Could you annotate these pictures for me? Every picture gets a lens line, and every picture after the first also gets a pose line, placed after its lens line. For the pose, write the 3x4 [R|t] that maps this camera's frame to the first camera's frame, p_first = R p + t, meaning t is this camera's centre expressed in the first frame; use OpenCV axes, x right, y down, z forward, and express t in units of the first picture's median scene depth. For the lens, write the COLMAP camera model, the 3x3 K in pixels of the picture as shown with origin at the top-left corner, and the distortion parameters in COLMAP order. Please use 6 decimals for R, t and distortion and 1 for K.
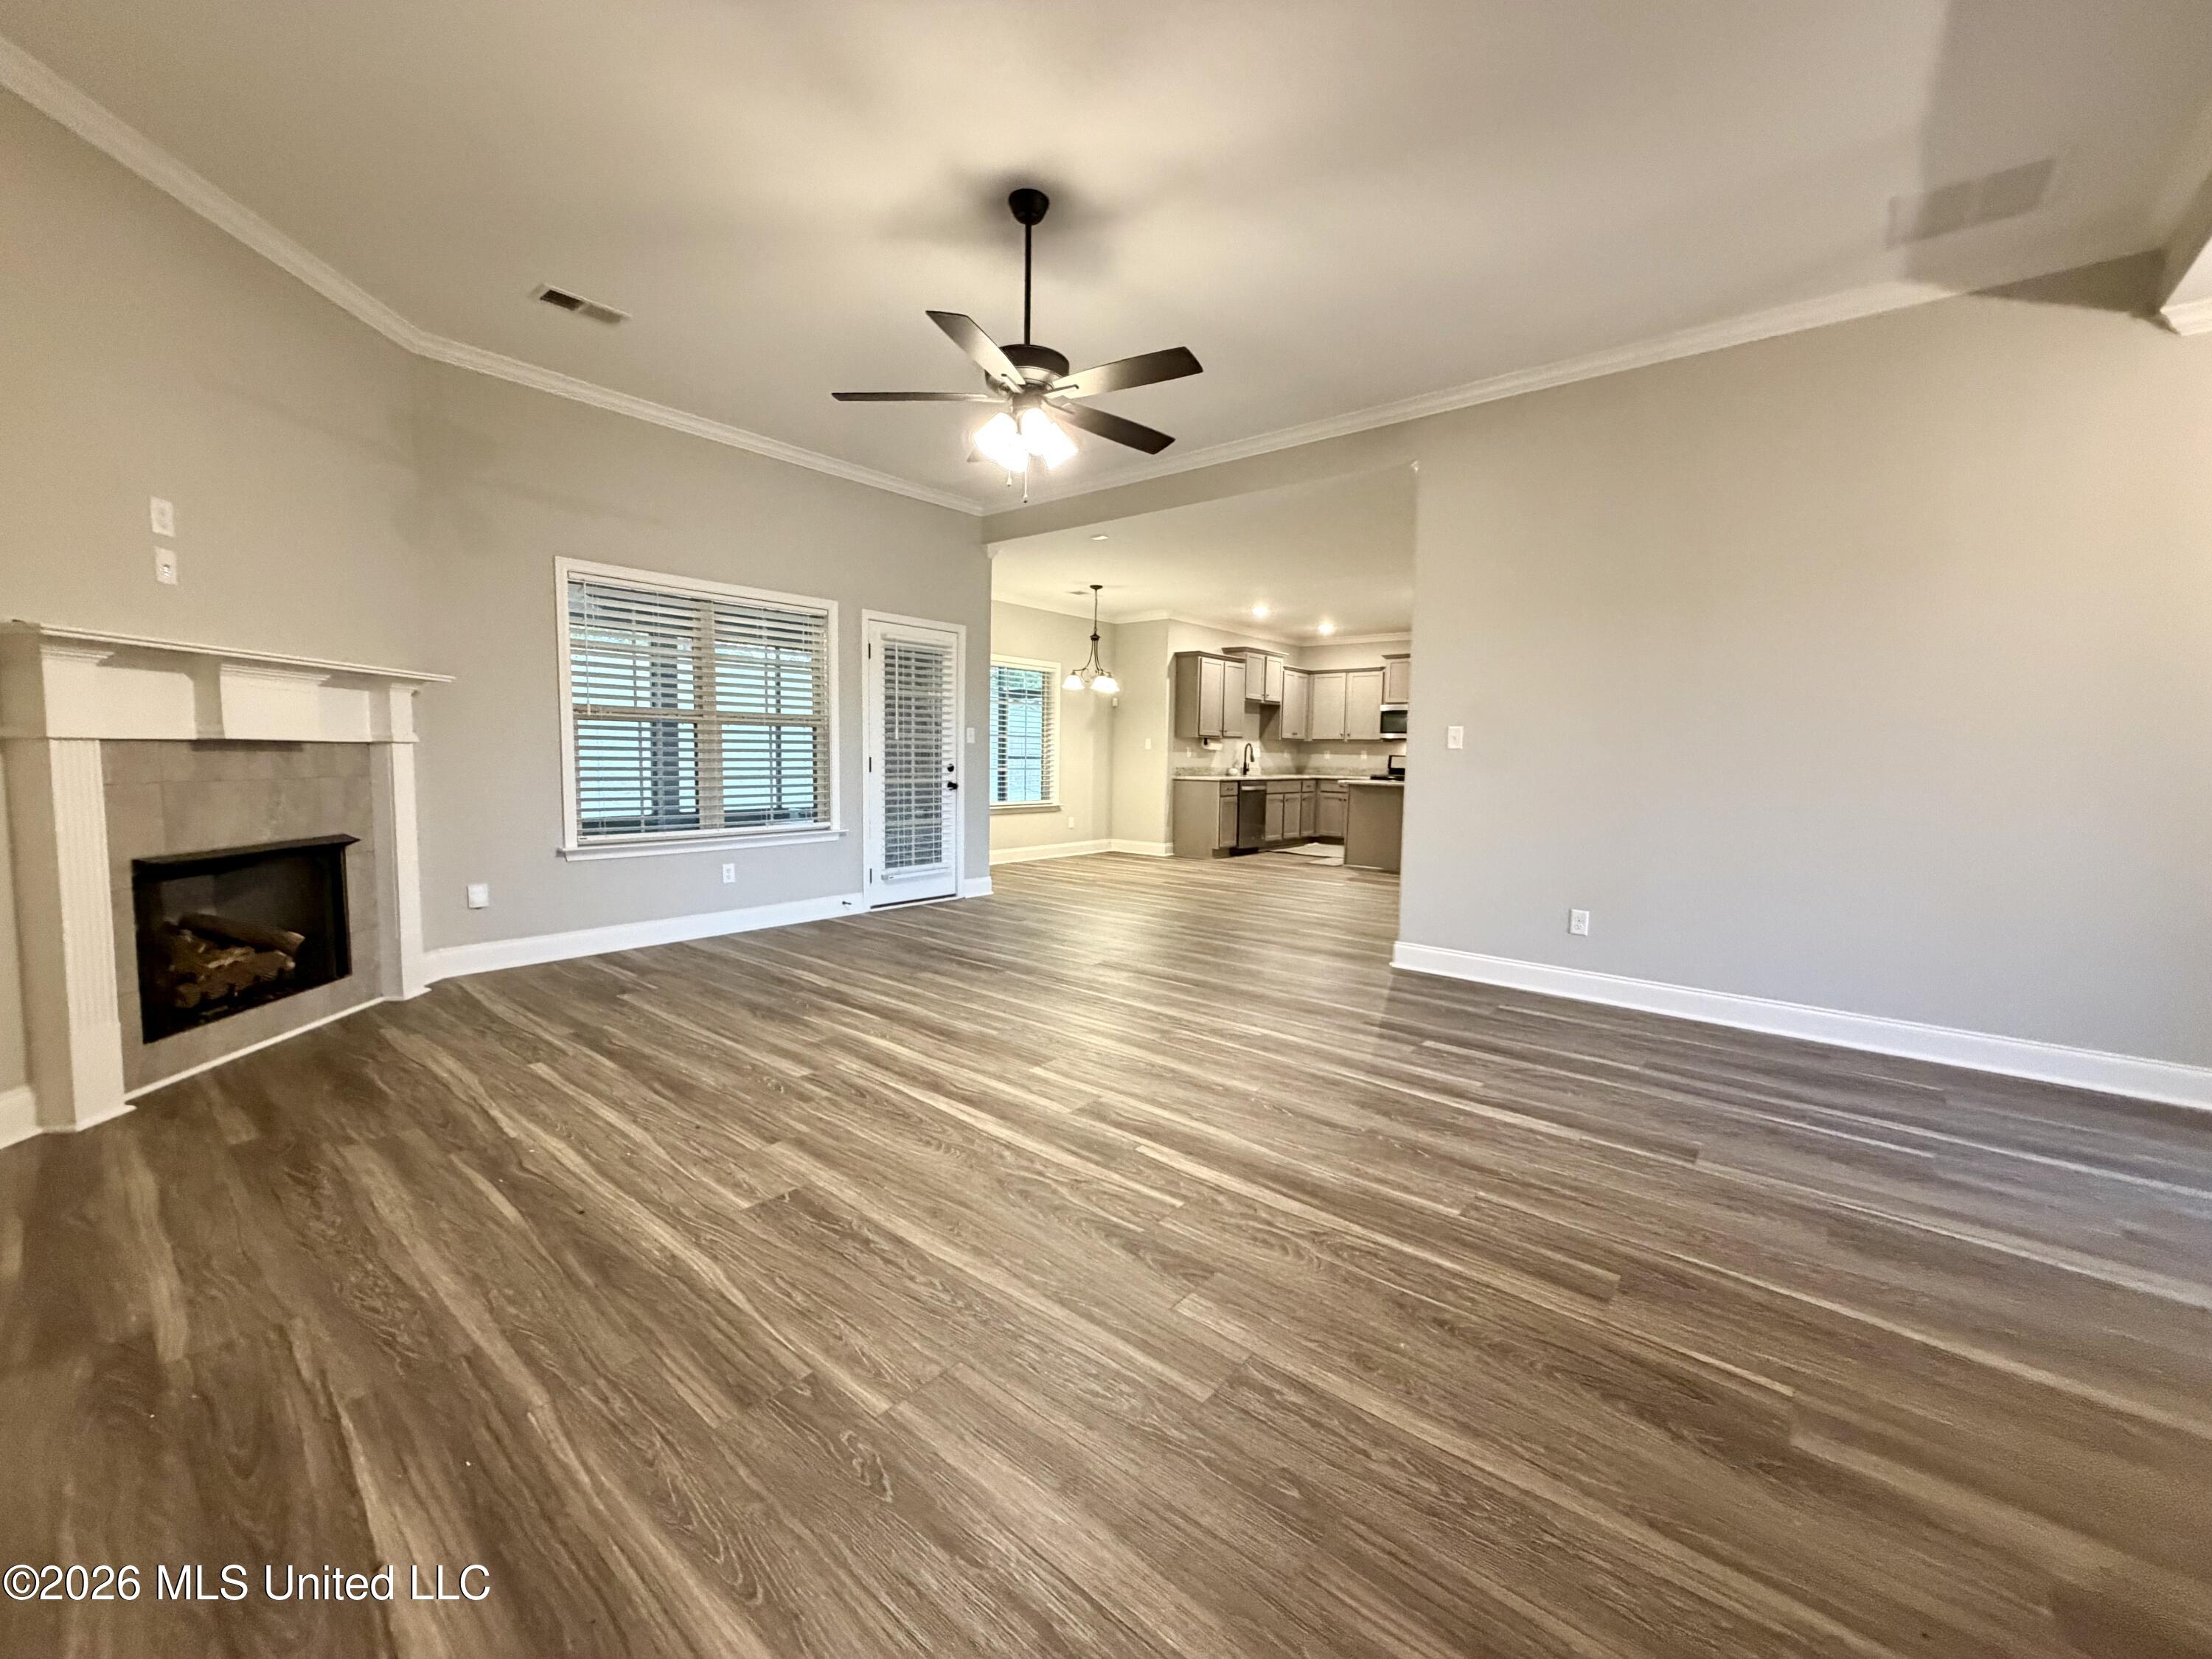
lens RADIAL K [[894.1, 0, 1106.0], [0, 894.1, 829.5], [0, 0, 1]] dist [-0.000095, -0.000057]
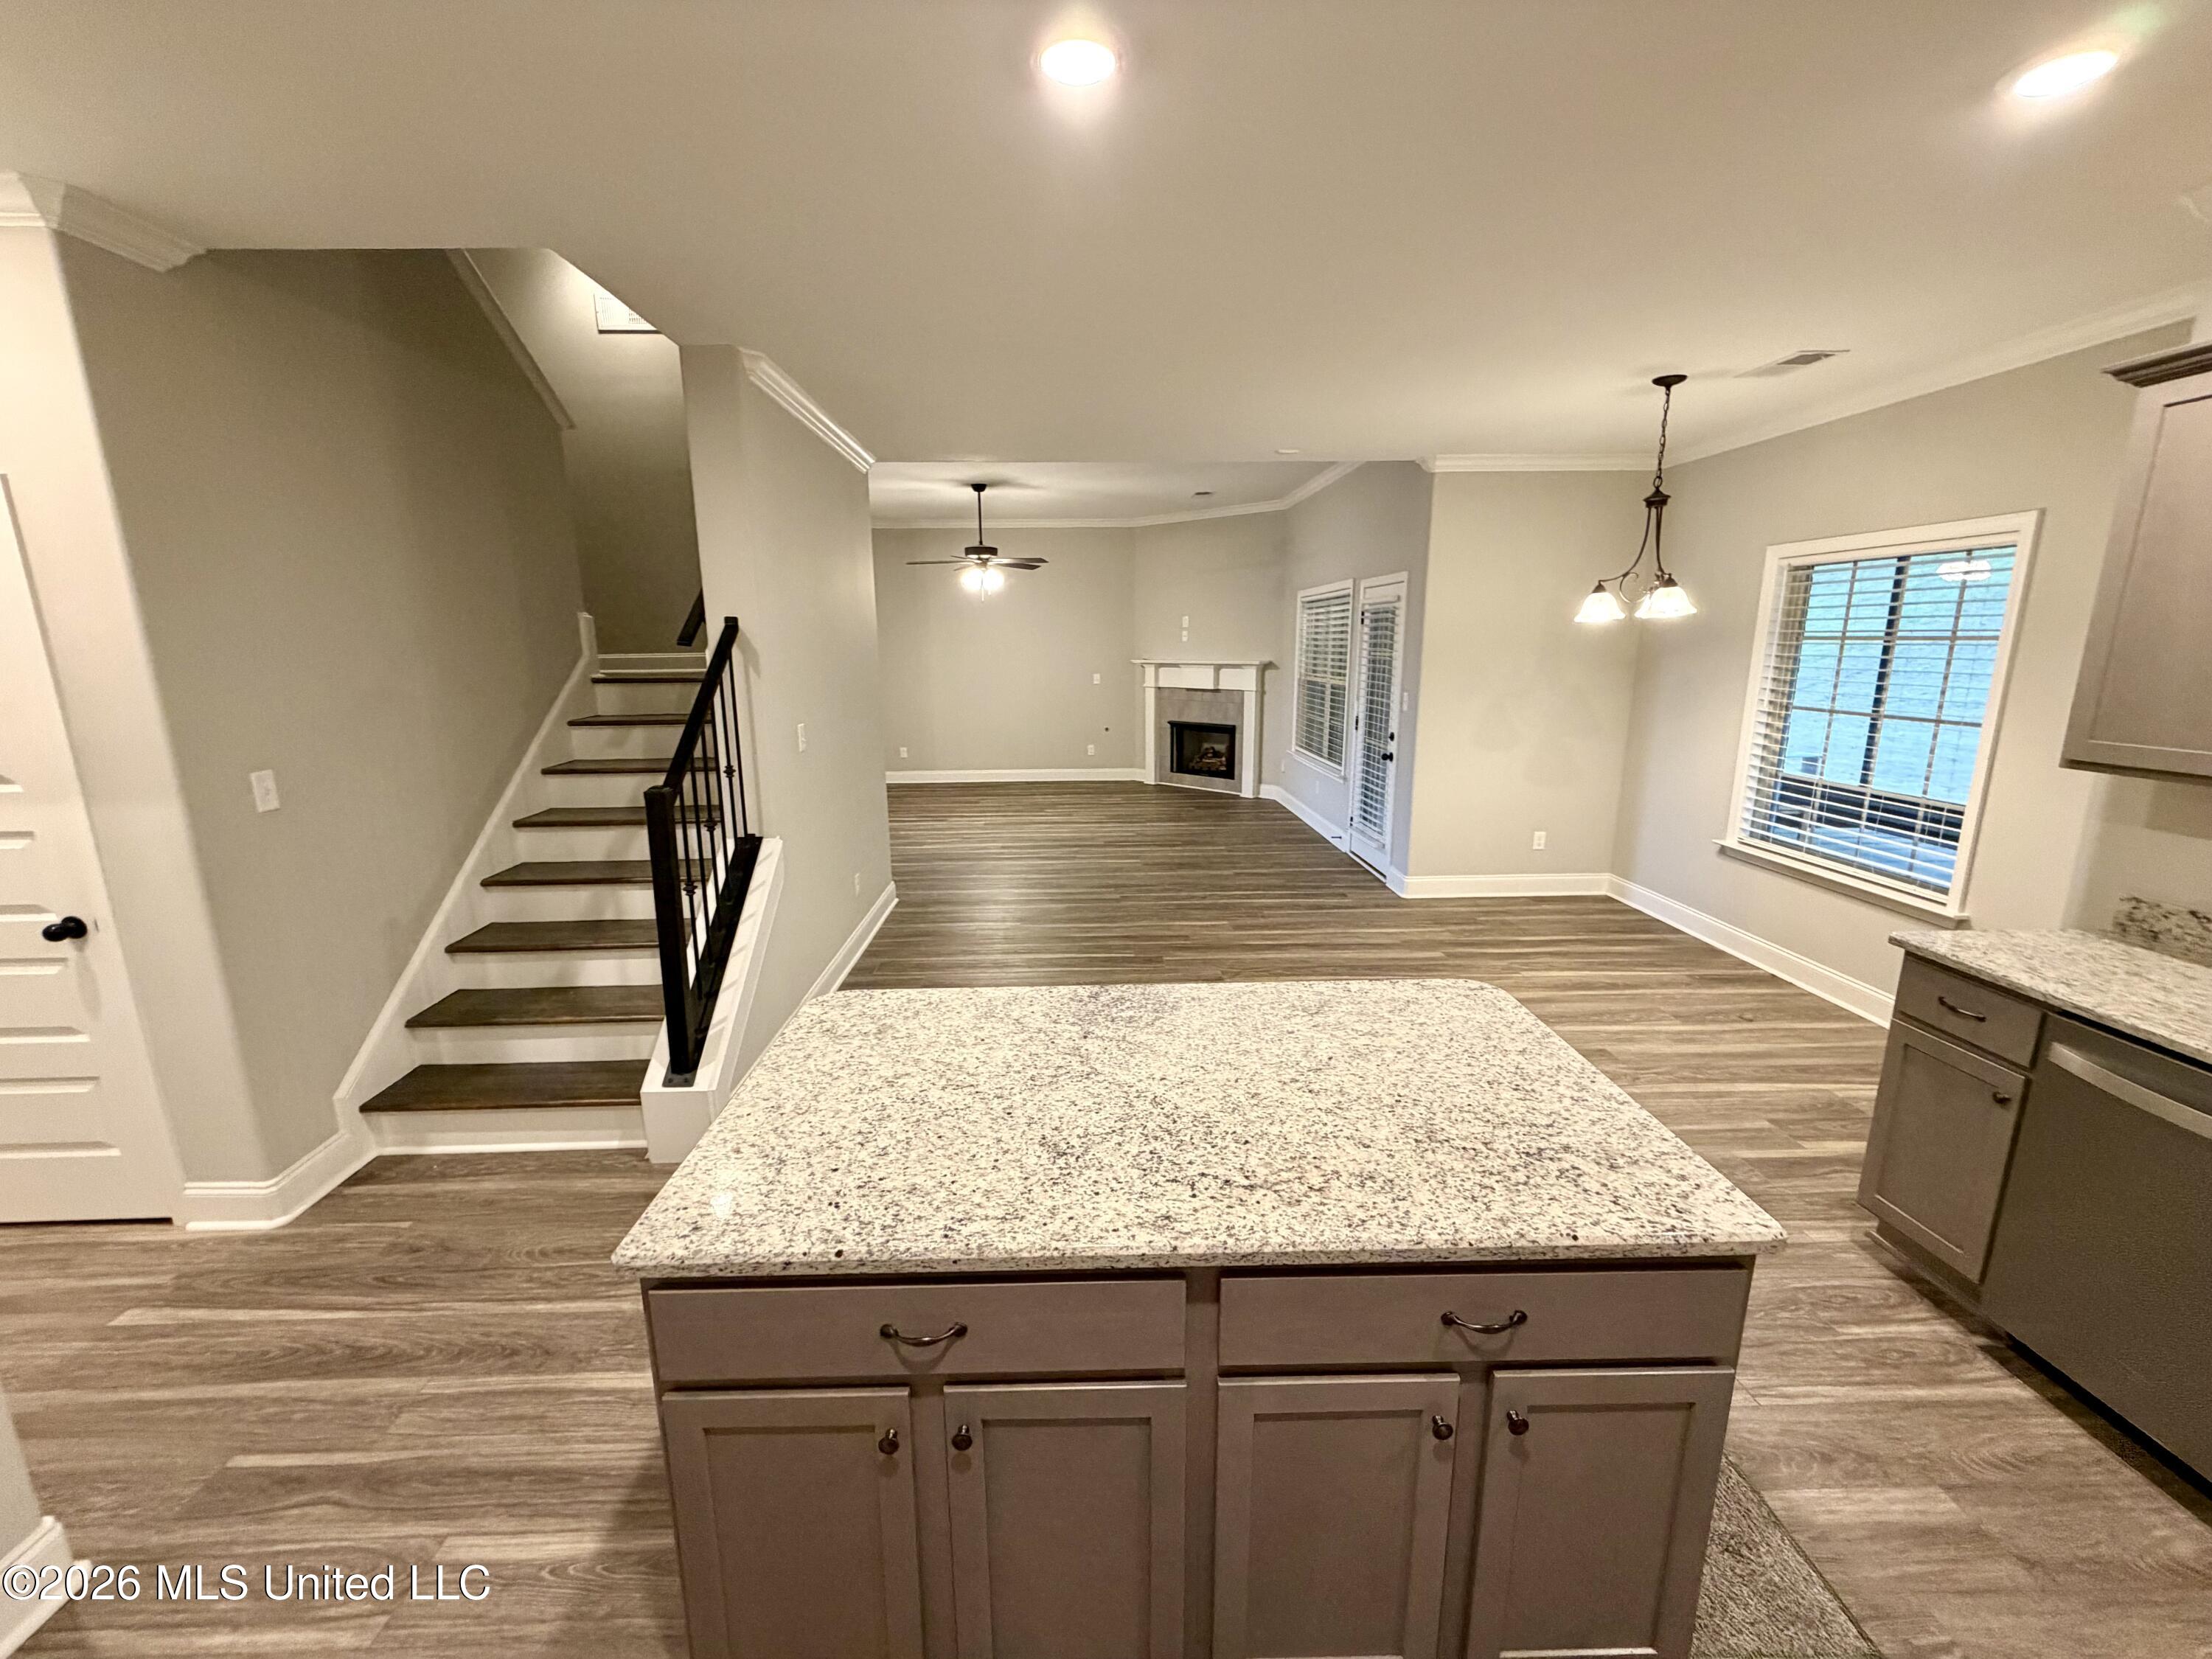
lens RADIAL K [[888.6, 0, 1106.0], [0, 888.6, 829.5], [0, 0, 1]] dist [0.000174, 0.000008]
pose [[-0.750377, 0.130633, -0.647974, 1.070848], [-0.057485, 0.963667, 0.260847, -0.329323], [0.658506, 0.232983, -0.715604, 2.485197]]
